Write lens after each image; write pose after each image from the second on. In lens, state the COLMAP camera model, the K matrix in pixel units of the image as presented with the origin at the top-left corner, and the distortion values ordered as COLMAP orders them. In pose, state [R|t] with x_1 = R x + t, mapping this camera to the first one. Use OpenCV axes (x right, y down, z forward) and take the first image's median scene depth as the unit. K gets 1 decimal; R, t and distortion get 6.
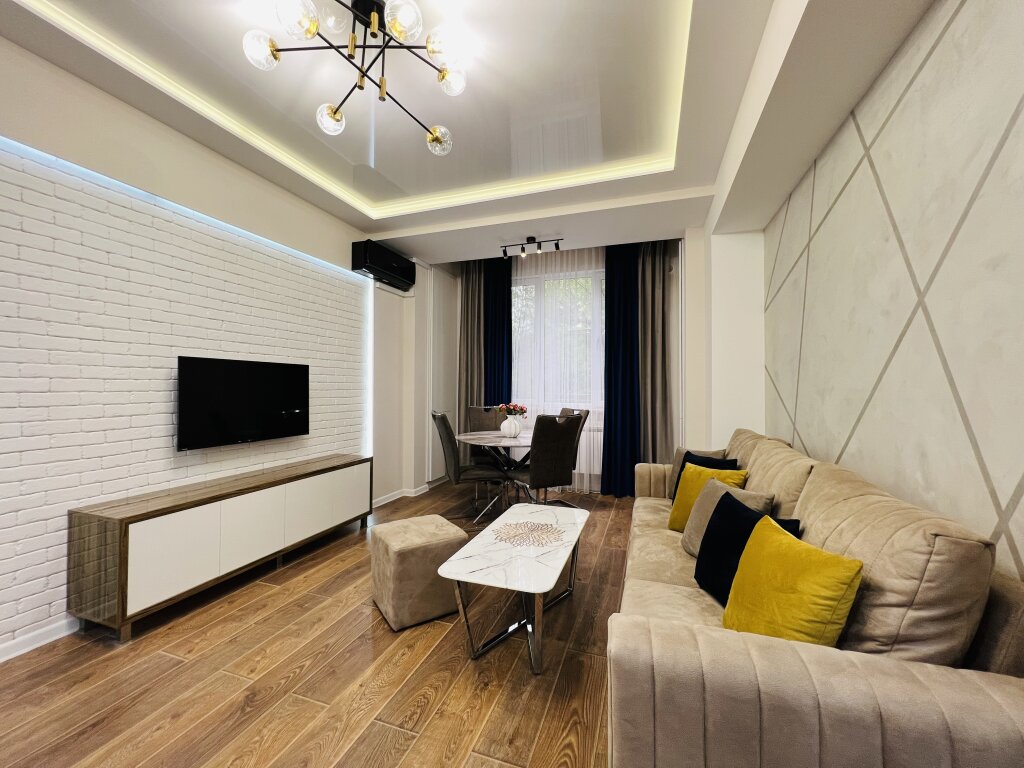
lens RADIAL K [[402.7, 0, 508.0], [0, 402.7, 379.3], [0, 0, 1]] dist [-0.004051, 0.001504]
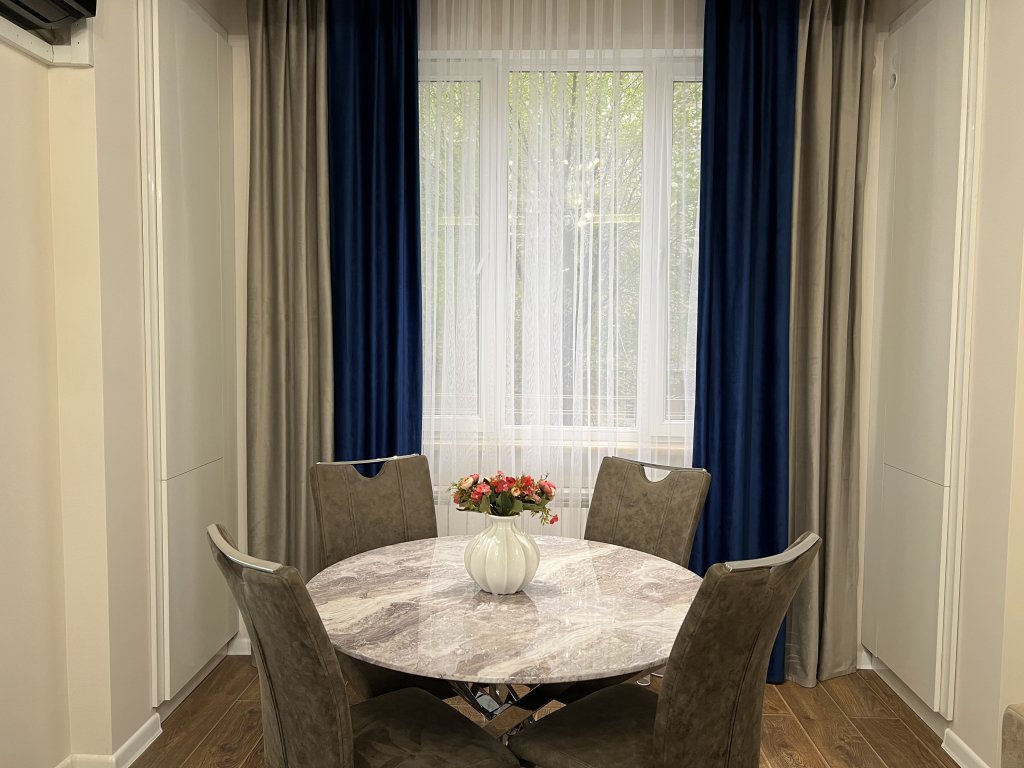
lens RADIAL K [[766.4, 0, 515.1], [0, 766.4, 384.9], [0, 0, 1]] dist [0.049828, -0.065706]
pose [[0.952977, -0.012596, 0.302780, -0.116901], [-0.012427, 0.996671, 0.080573, -0.036309], [-0.302787, -0.080547, 0.949649, 0.386862]]
